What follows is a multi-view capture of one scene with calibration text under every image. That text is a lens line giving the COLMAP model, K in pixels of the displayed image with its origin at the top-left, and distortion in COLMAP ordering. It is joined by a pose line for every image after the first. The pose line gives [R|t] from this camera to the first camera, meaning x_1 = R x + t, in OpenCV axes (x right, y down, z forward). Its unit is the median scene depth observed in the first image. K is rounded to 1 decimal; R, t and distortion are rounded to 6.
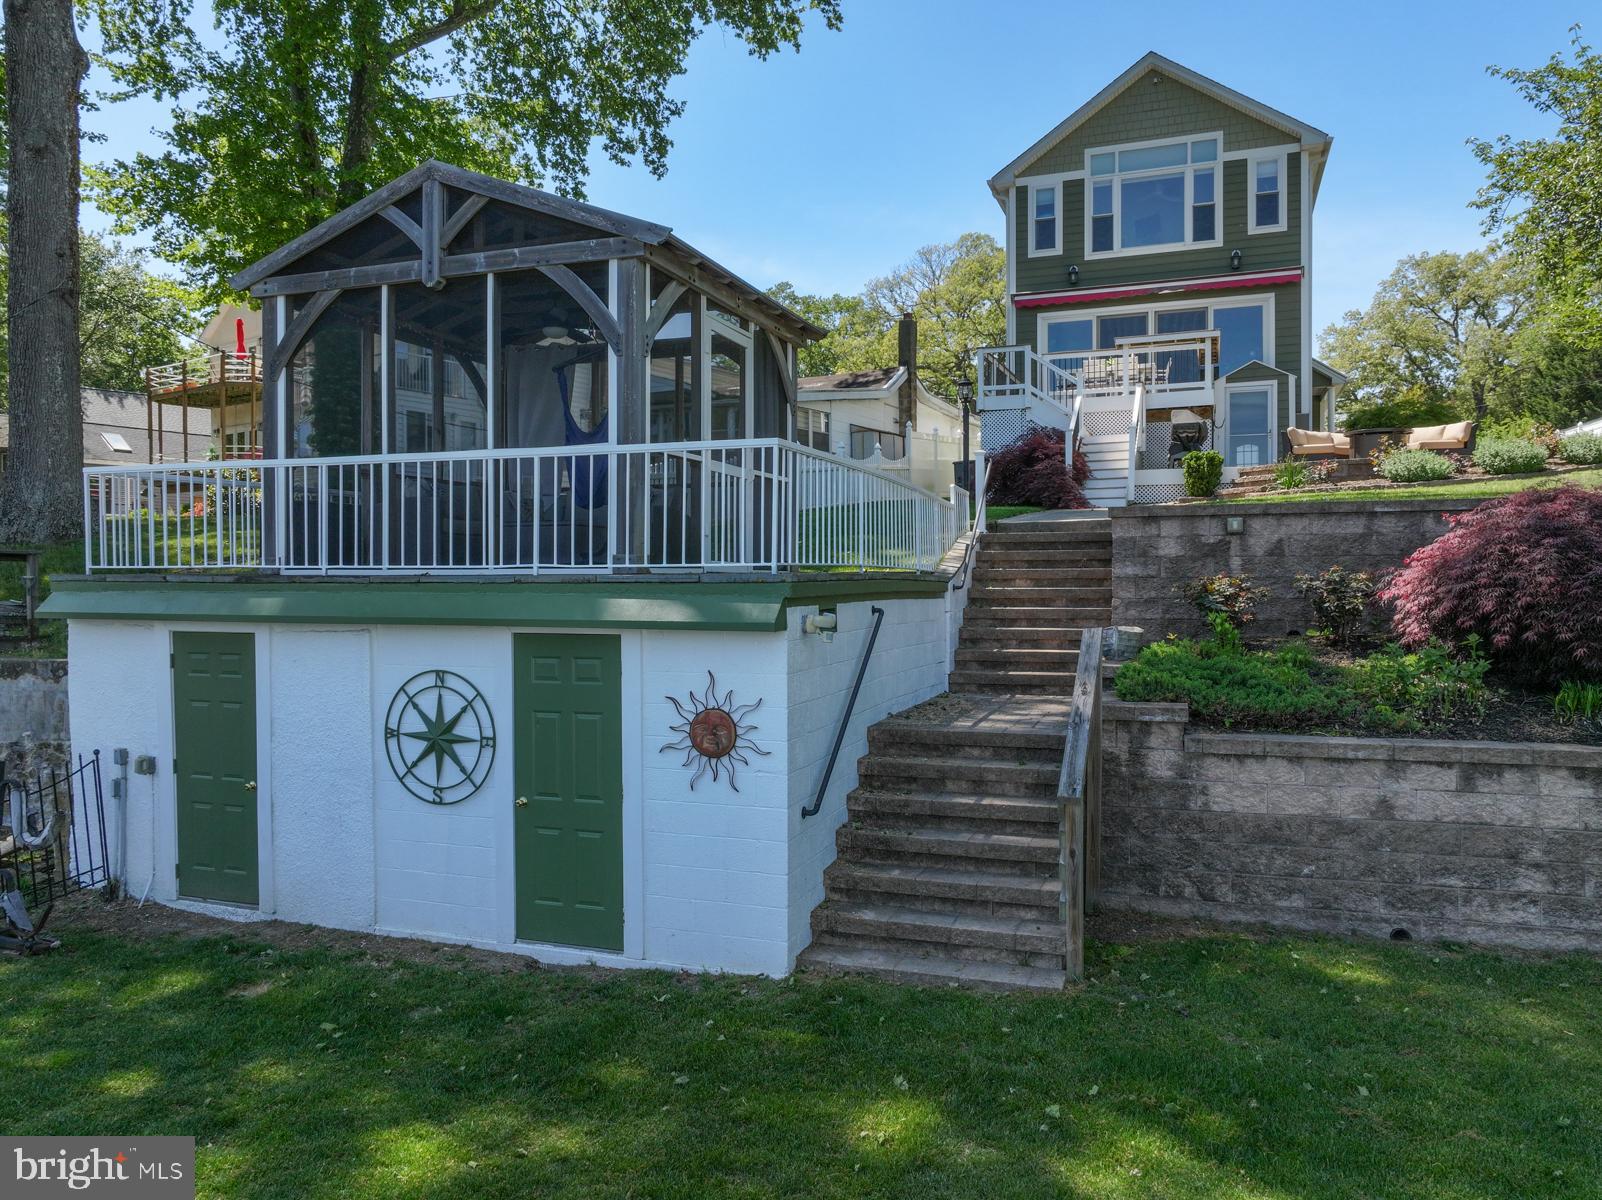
lens RADIAL K [[1123.8, 0, 805.7], [0, 1123.8, 590.4], [0, 0, 1]] dist [0.000135, 0.011010]
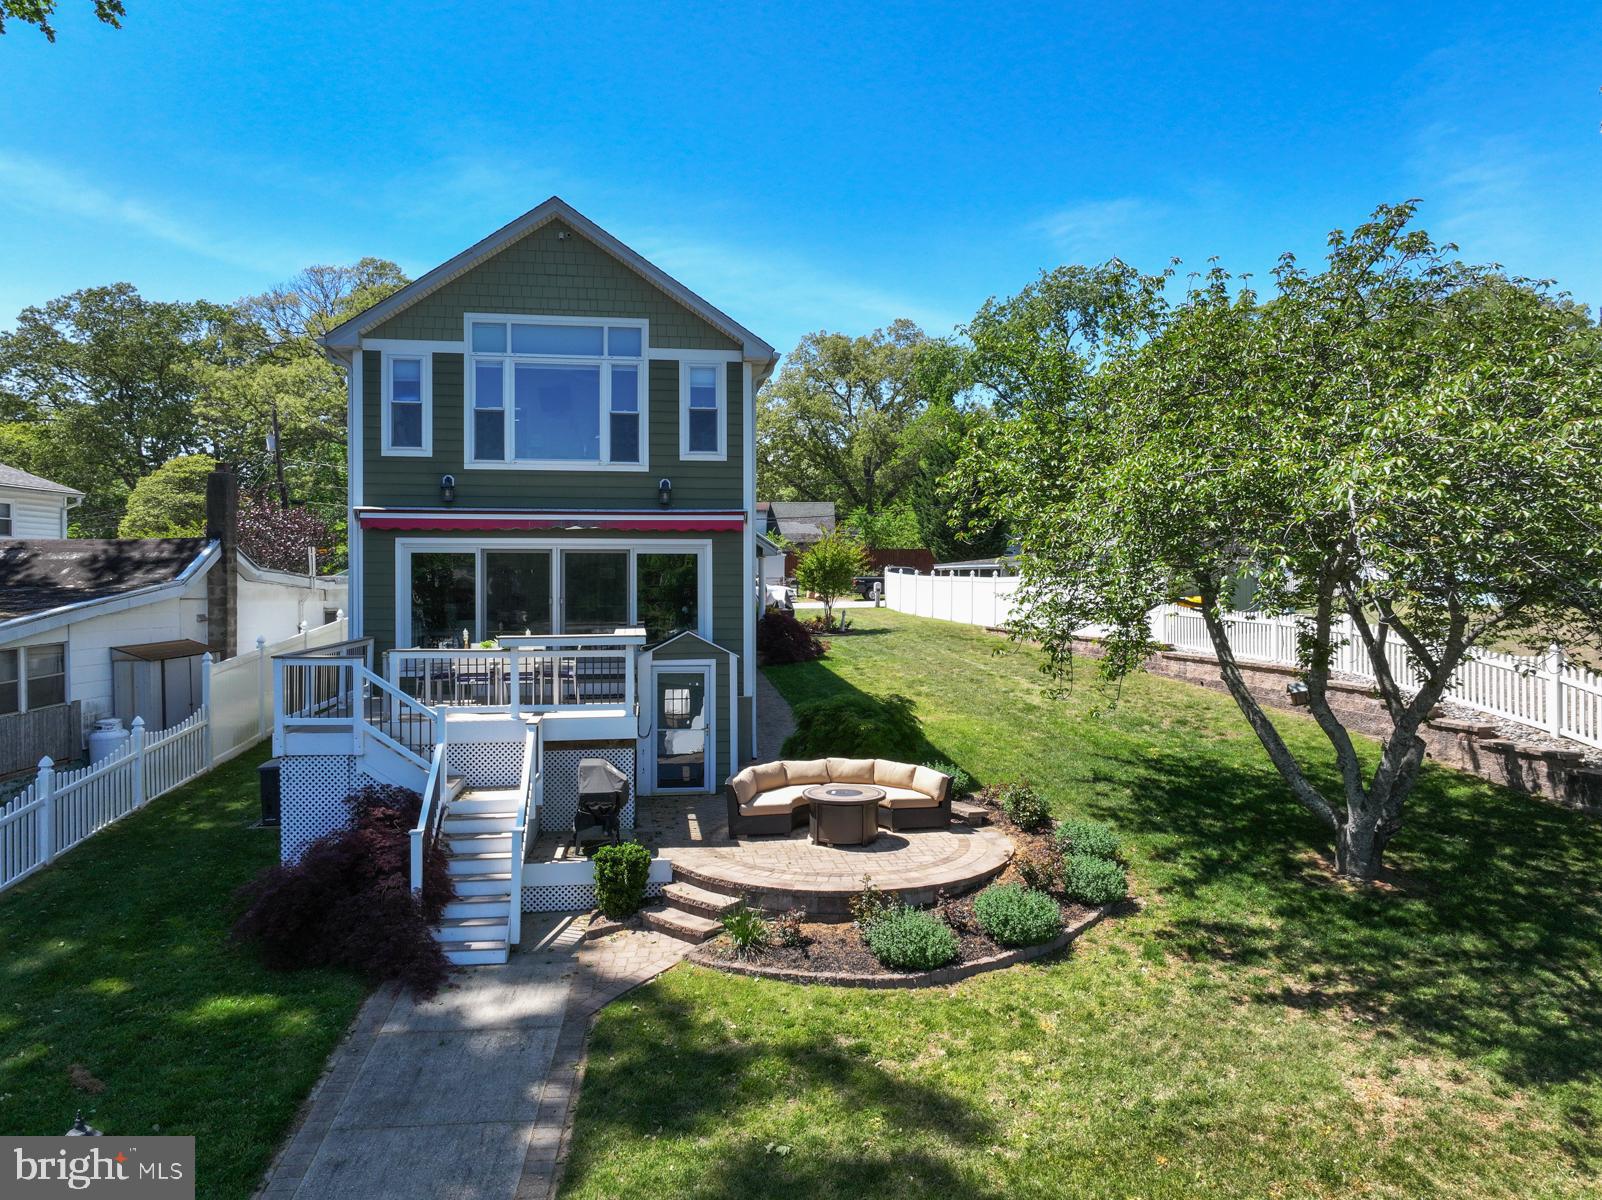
lens RADIAL K [[1123.8, 0, 803.9], [0, 1123.8, 594.8], [0, 0, 1]] dist [0.000135, 0.011010]
pose [[0.880090, -0.000745, 0.474806, 0.129523], [-0.000787, 0.999995, 0.003027, -0.279575], [-0.474806, -0.003038, 0.880085, 0.355134]]
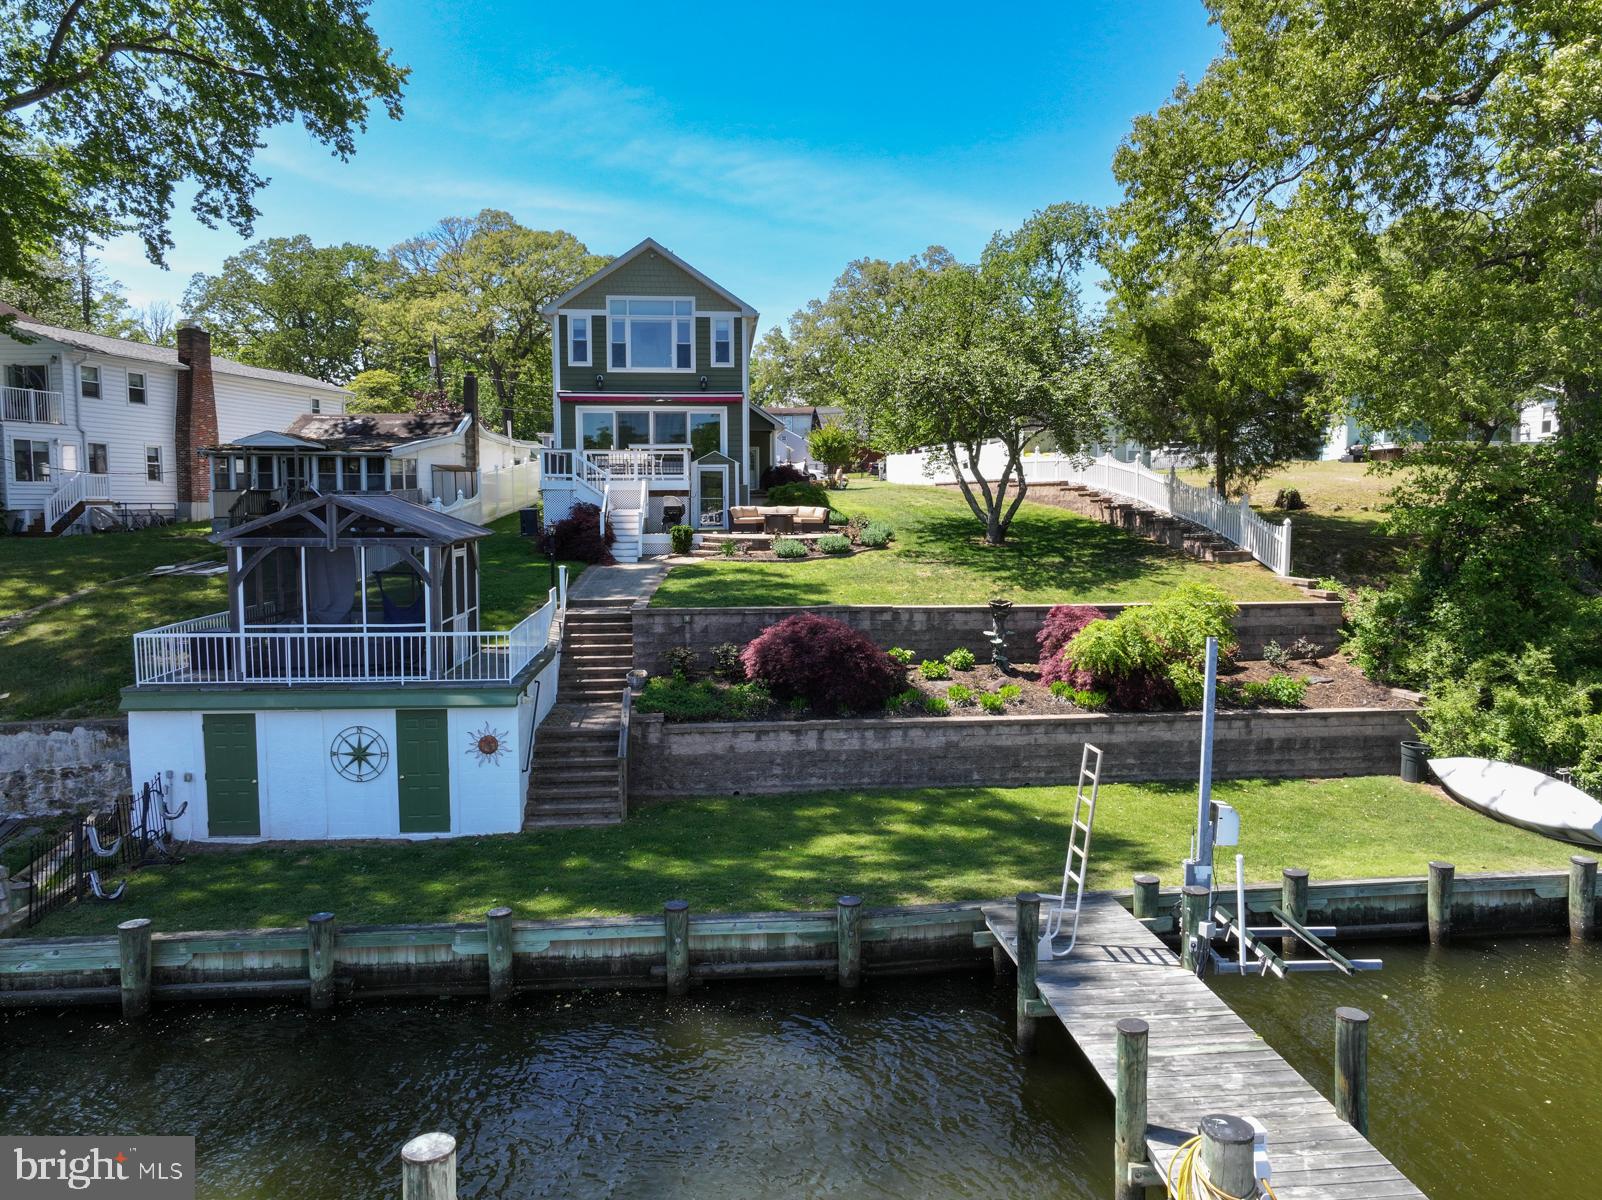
lens RADIAL K [[1123.8, 0, 805.4], [0, 1123.8, 599.8], [0, 0, 1]] dist [0.000135, 0.011010]
pose [[0.909567, -0.033887, 0.414174, -0.172915], [-0.000140, 0.996645, 0.081851, -0.151720], [-0.415558, -0.074507, 0.906510, -0.593180]]
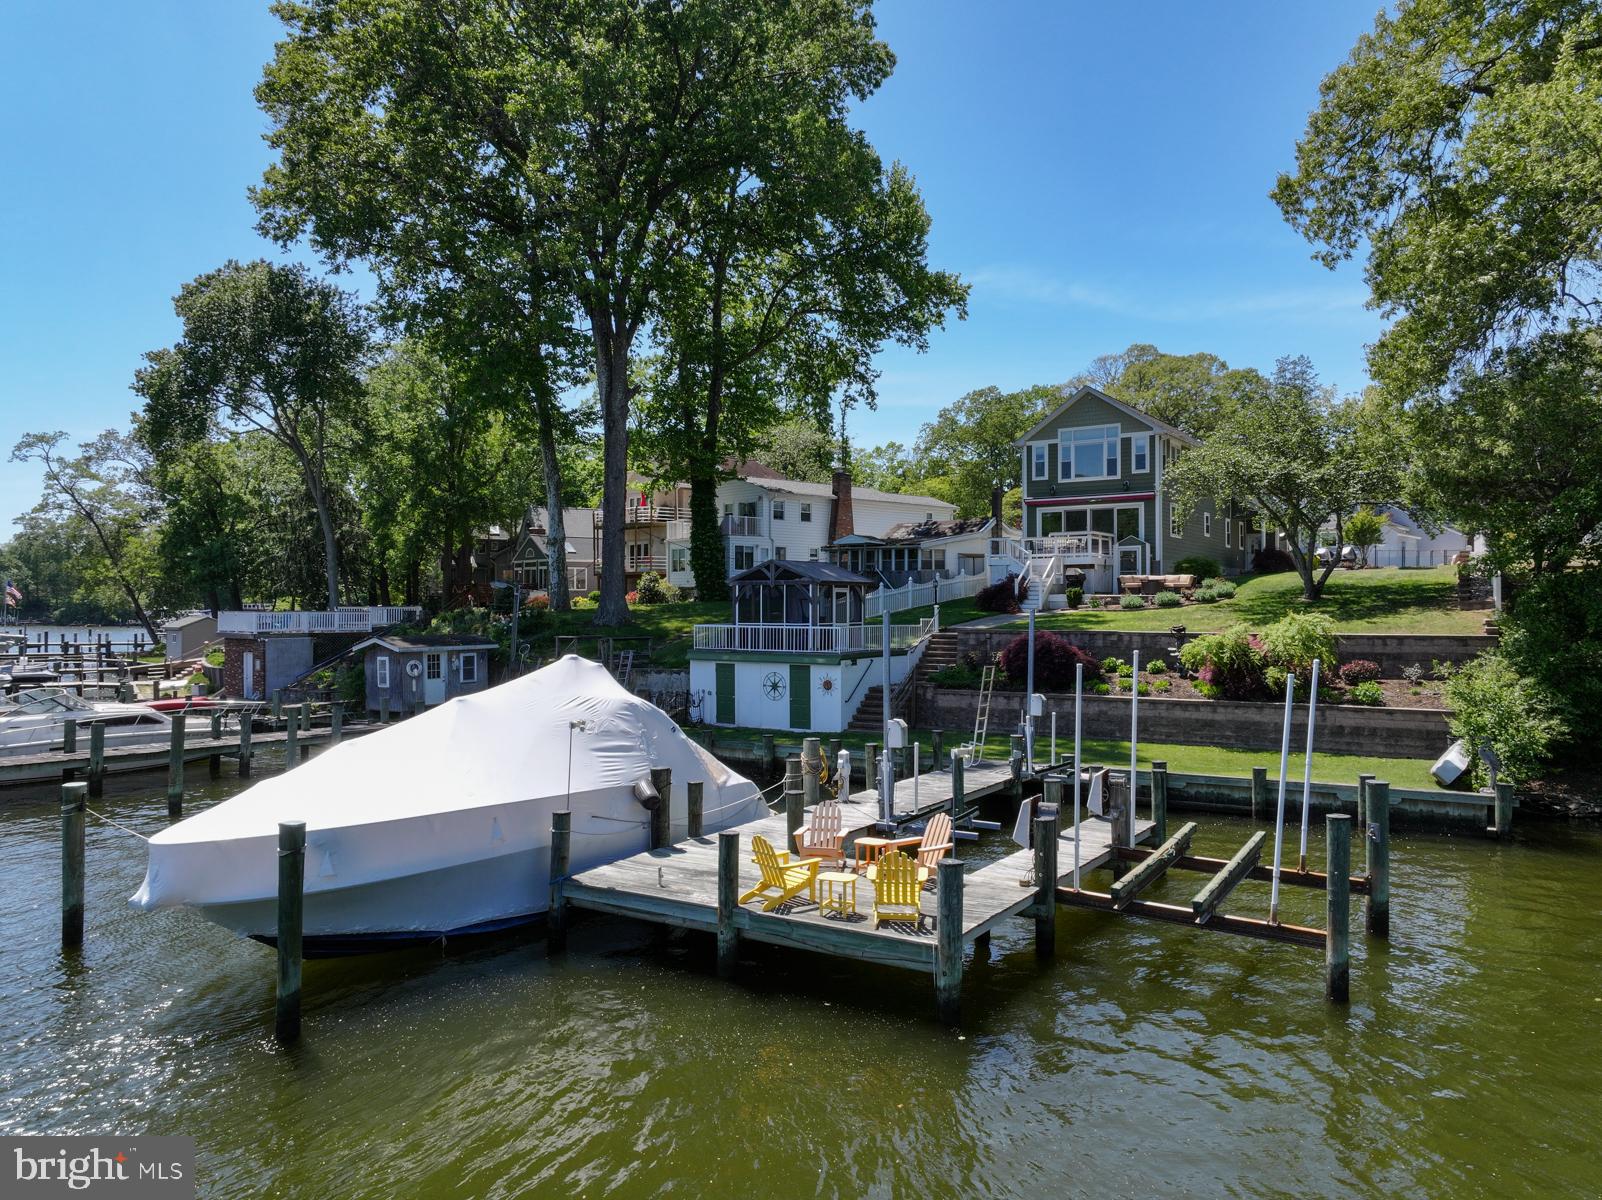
lens RADIAL K [[1123.8, 0, 806.0], [0, 1123.8, 601.1], [0, 0, 1]] dist [0.000135, 0.011010]
pose [[0.972596, 0.000589, -0.232501, 0.357881], [-0.003142, 0.999939, -0.010608, -0.070788], [0.232481, 0.011048, 0.972538, -1.414732]]
